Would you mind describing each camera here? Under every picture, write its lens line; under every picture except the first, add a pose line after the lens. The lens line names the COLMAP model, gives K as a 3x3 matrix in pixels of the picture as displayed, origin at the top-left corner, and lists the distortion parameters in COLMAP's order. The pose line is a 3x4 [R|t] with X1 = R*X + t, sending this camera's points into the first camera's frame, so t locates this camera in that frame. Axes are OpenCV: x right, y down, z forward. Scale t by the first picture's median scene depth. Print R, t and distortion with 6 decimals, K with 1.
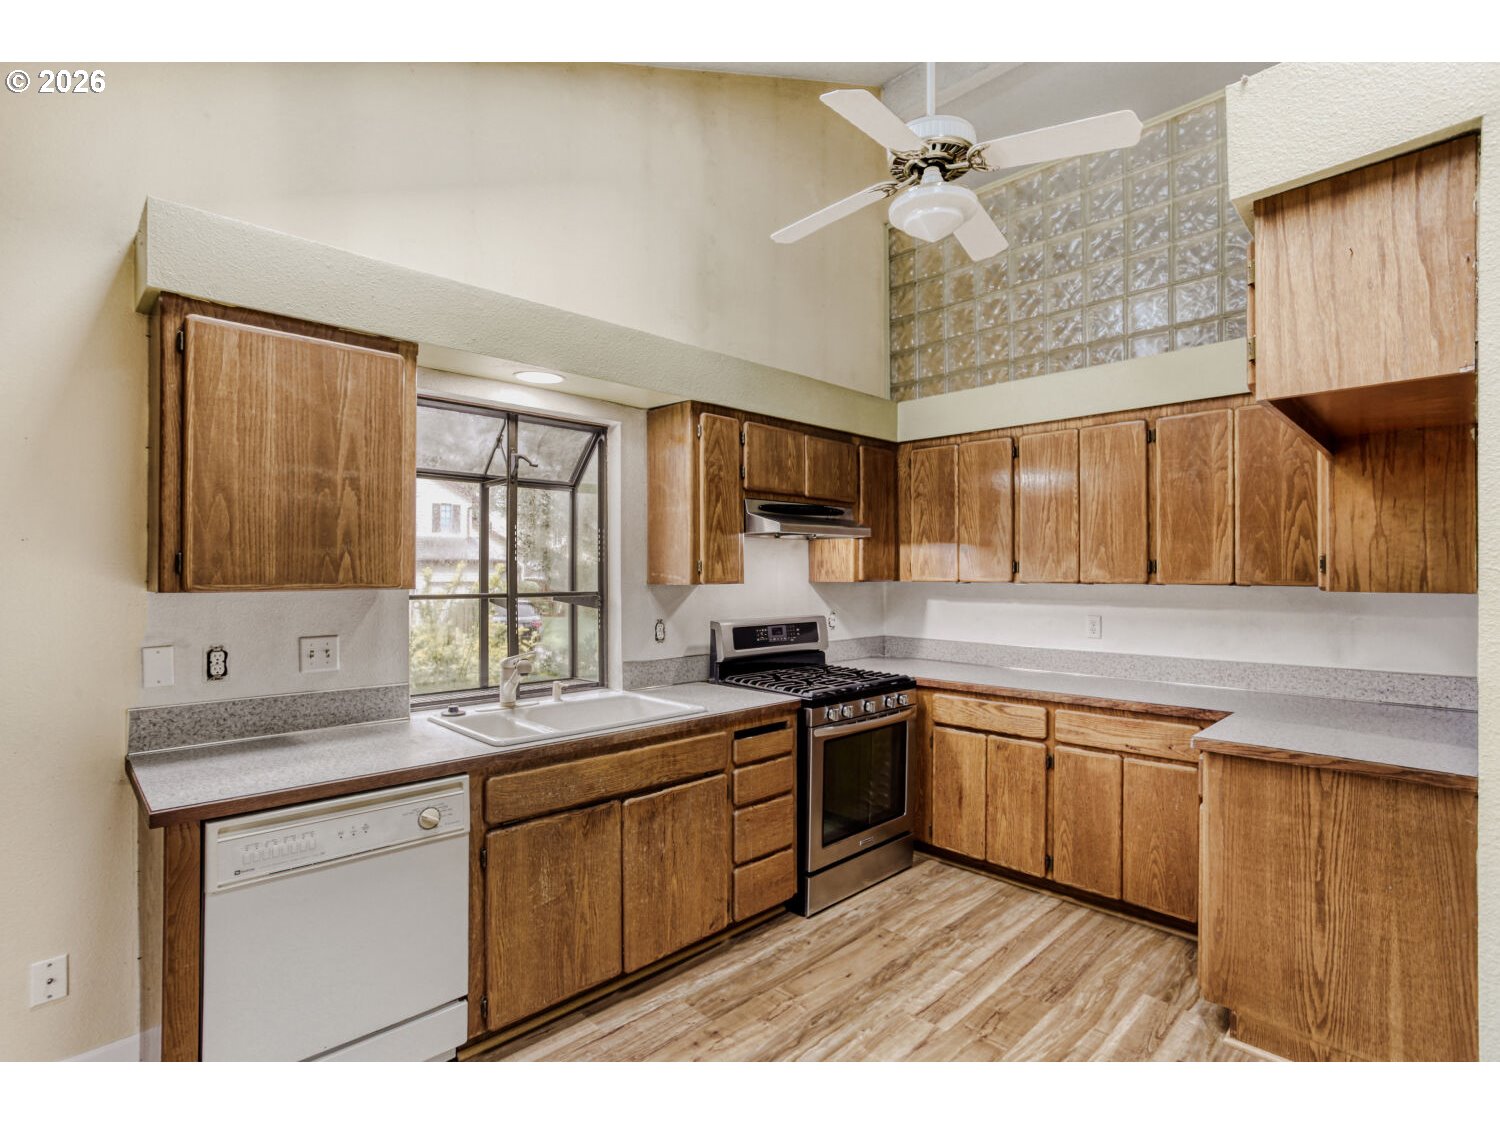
lens RADIAL K [[729.3, 0, 749.3], [0, 729.3, 567.7], [0, 0, 1]] dist [-0.050341, 0.021981]
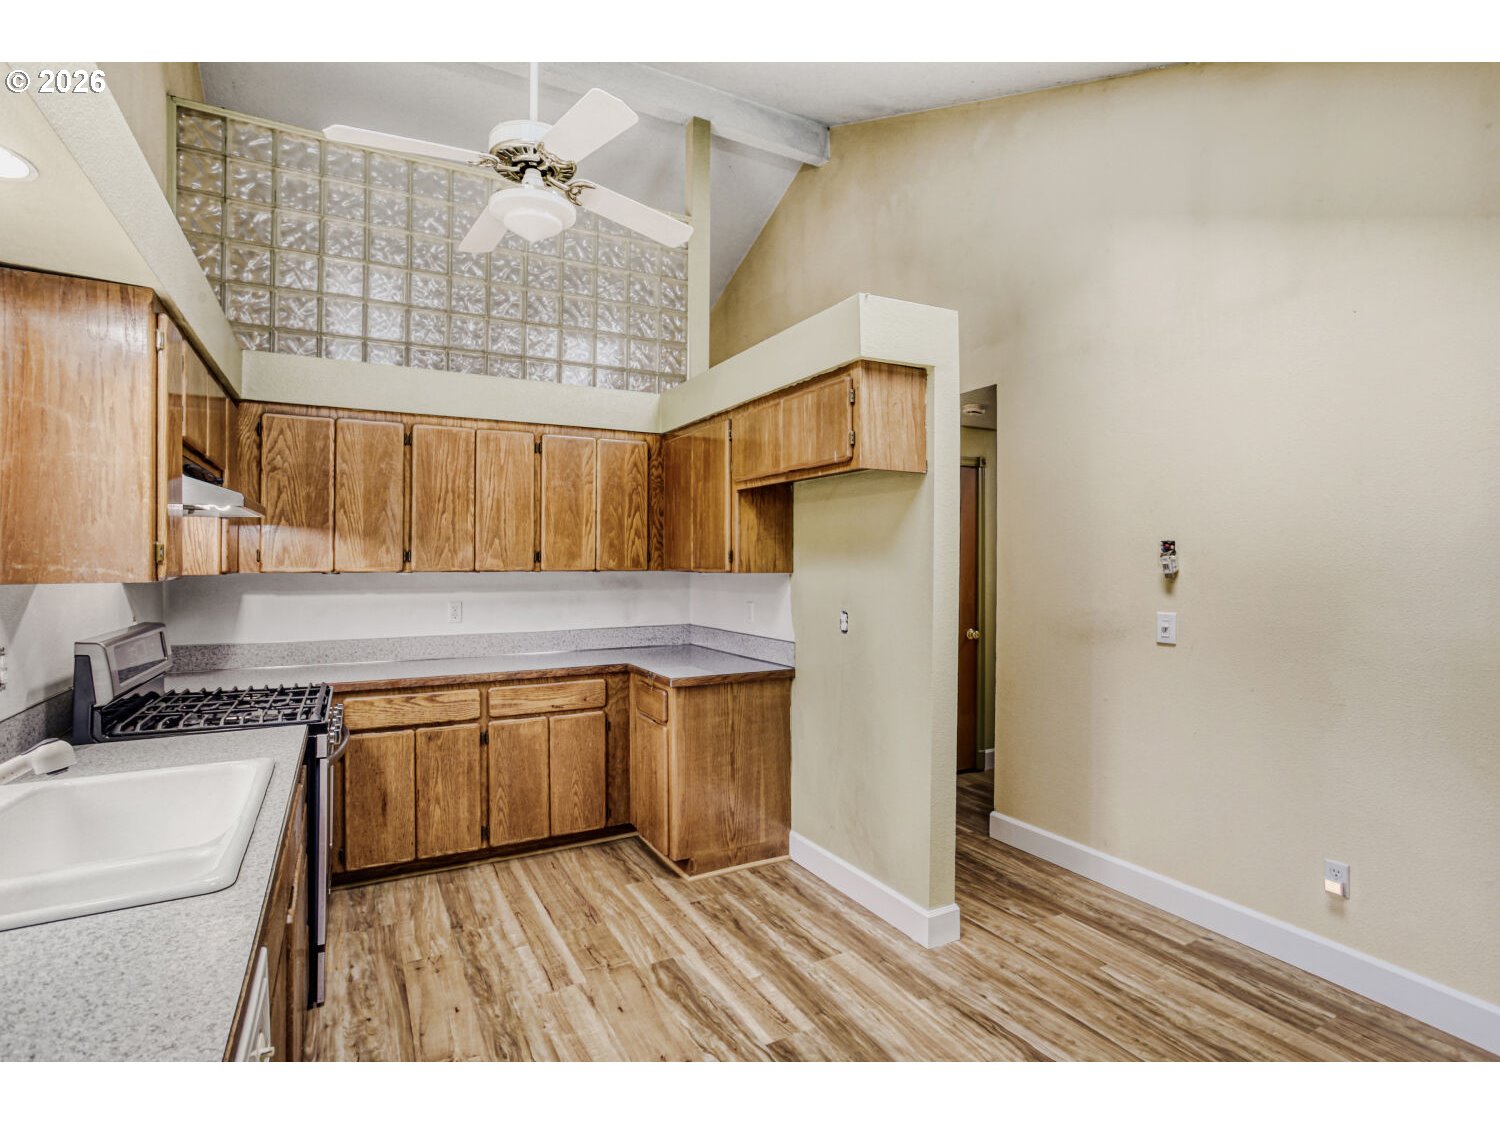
lens RADIAL K [[729.3, 0, 738.1], [0, 729.3, 557.9], [0, 0, 1]] dist [-0.050341, 0.021981]
pose [[0.281017, 0.002922, 0.959698, -0.534845], [-0.004342, 0.999989, -0.001773, 0.001129], [-0.959693, -0.003669, 0.281026, 0.353309]]
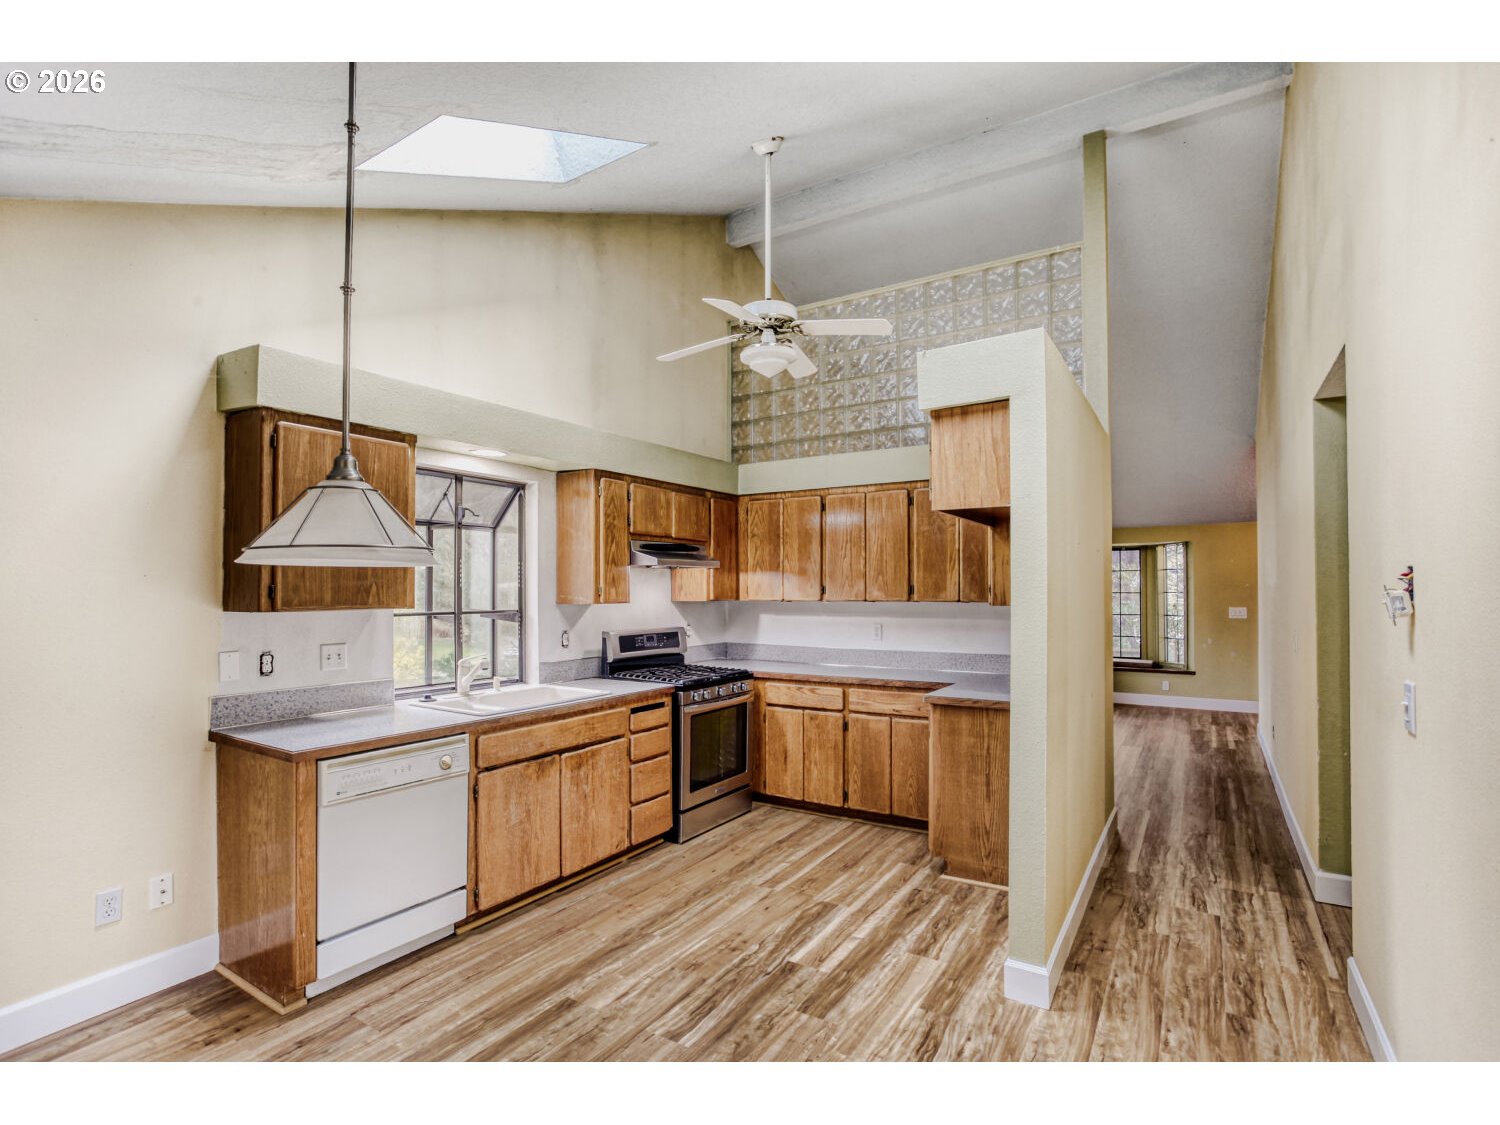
lens RADIAL K [[729.3, 0, 750.1], [0, 729.3, 581.5], [0, 0, 1]] dist [-0.050341, 0.021981]
pose [[0.971563, 0.000093, 0.236781, -0.118385], [0.001125, 0.999987, -0.005008, -0.011835], [-0.236778, 0.005132, 0.971550, -0.386037]]
